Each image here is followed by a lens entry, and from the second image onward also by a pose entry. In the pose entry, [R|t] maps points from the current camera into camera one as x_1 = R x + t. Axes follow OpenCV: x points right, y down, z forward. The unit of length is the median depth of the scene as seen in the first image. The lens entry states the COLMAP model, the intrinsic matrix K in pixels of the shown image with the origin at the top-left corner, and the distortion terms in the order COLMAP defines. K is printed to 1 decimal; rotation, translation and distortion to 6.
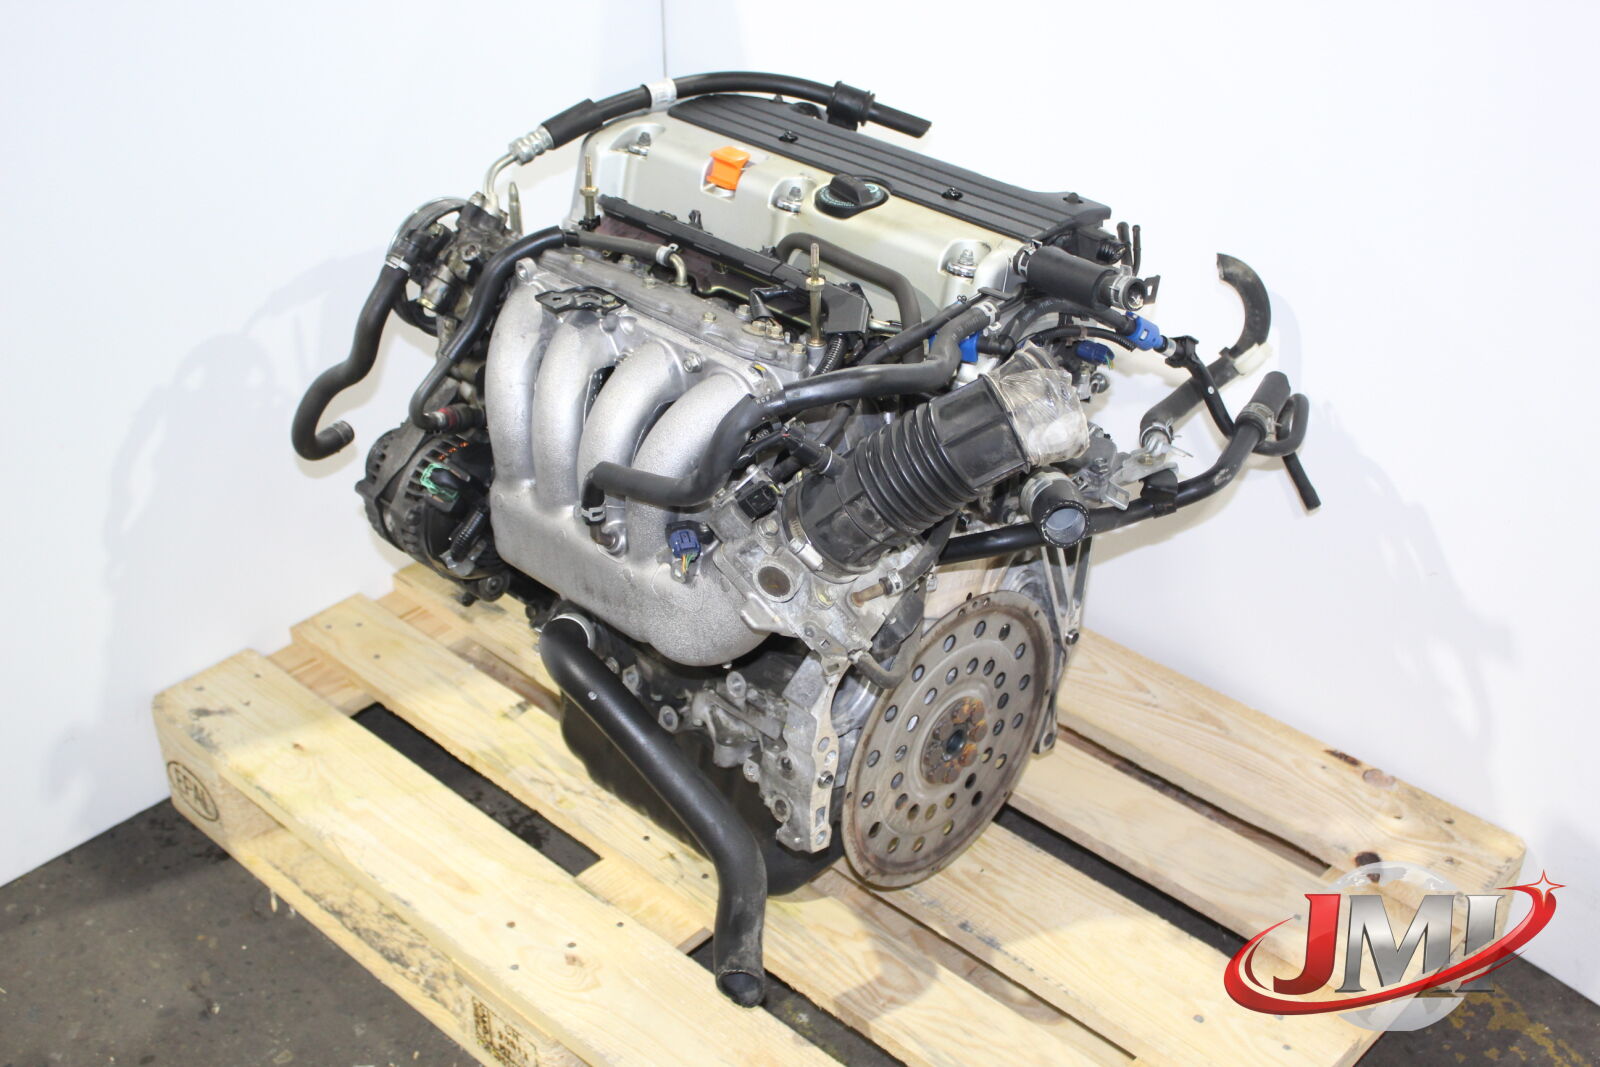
lens RADIAL K [[1810.3, 0, 800.0], [0, 1810.3, 533.5], [0, 0, 1]] dist [-0.065031, 0.020949]
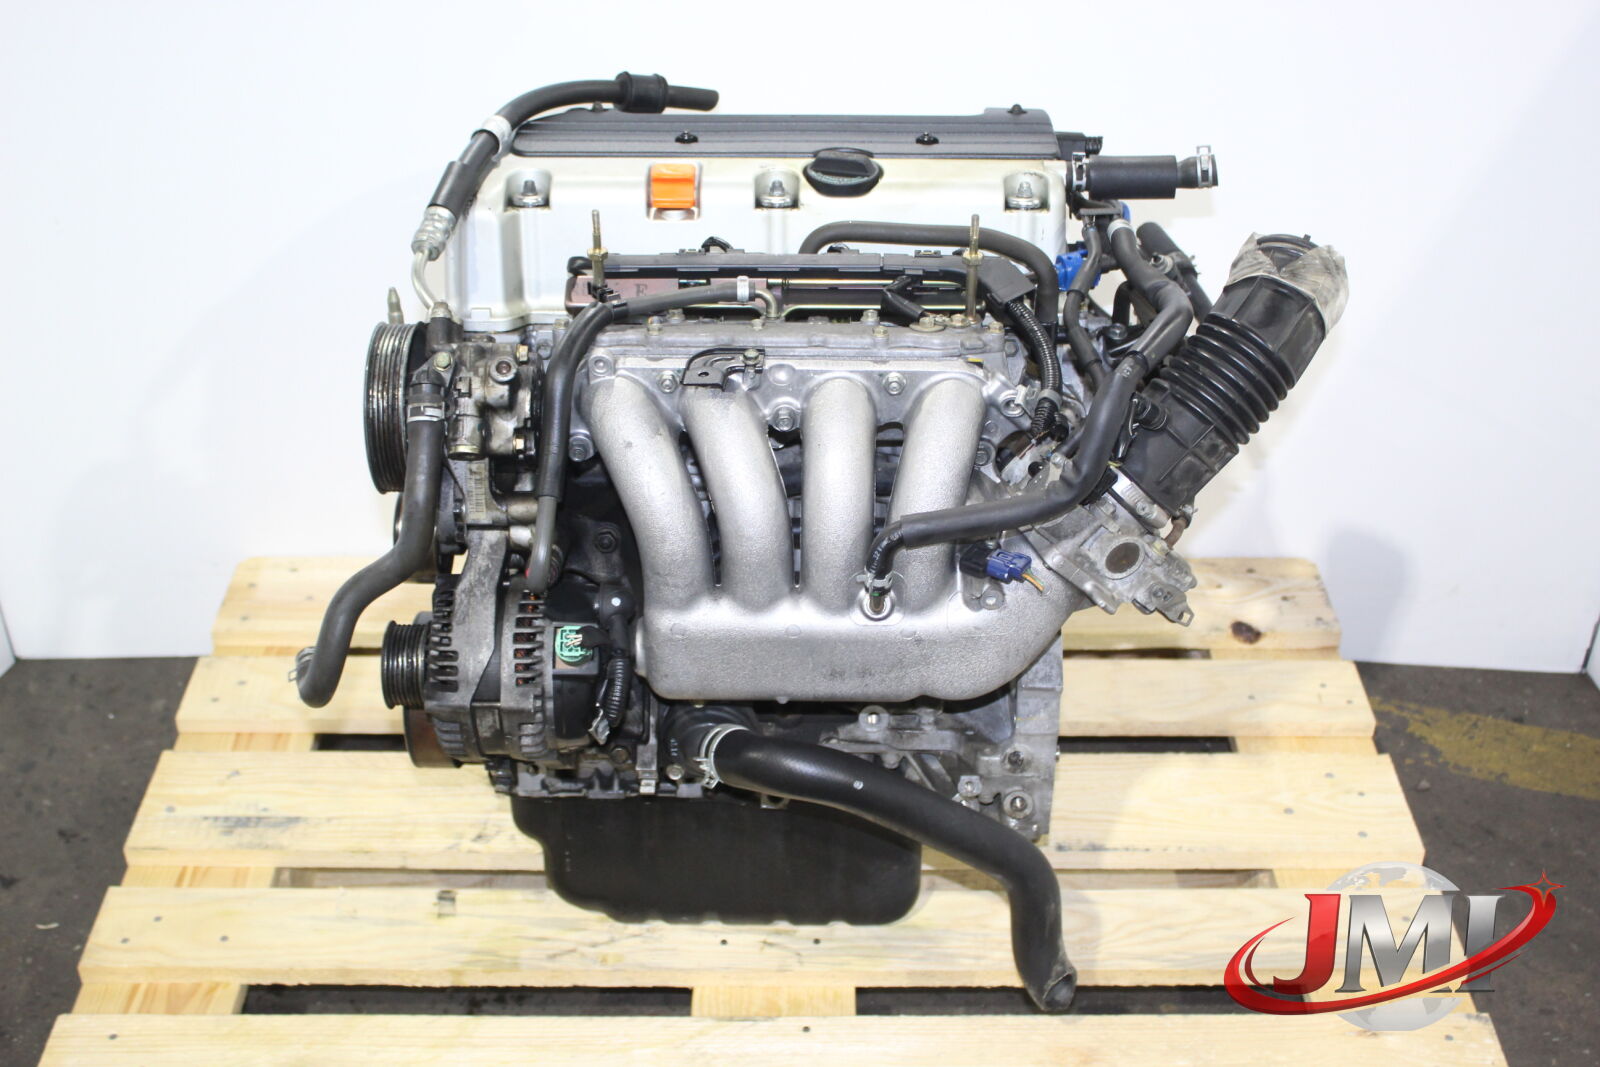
lens RADIAL K [[1810.3, 0, 800.0], [0, 1810.3, 533.5], [0, 0, 1]] dist [-0.065031, 0.020949]
pose [[0.752230, -0.387938, 0.532591, -0.471033], [0.373072, 0.917021, 0.141030, -0.133104], [-0.543109, 0.092608, 0.834540, 0.226118]]
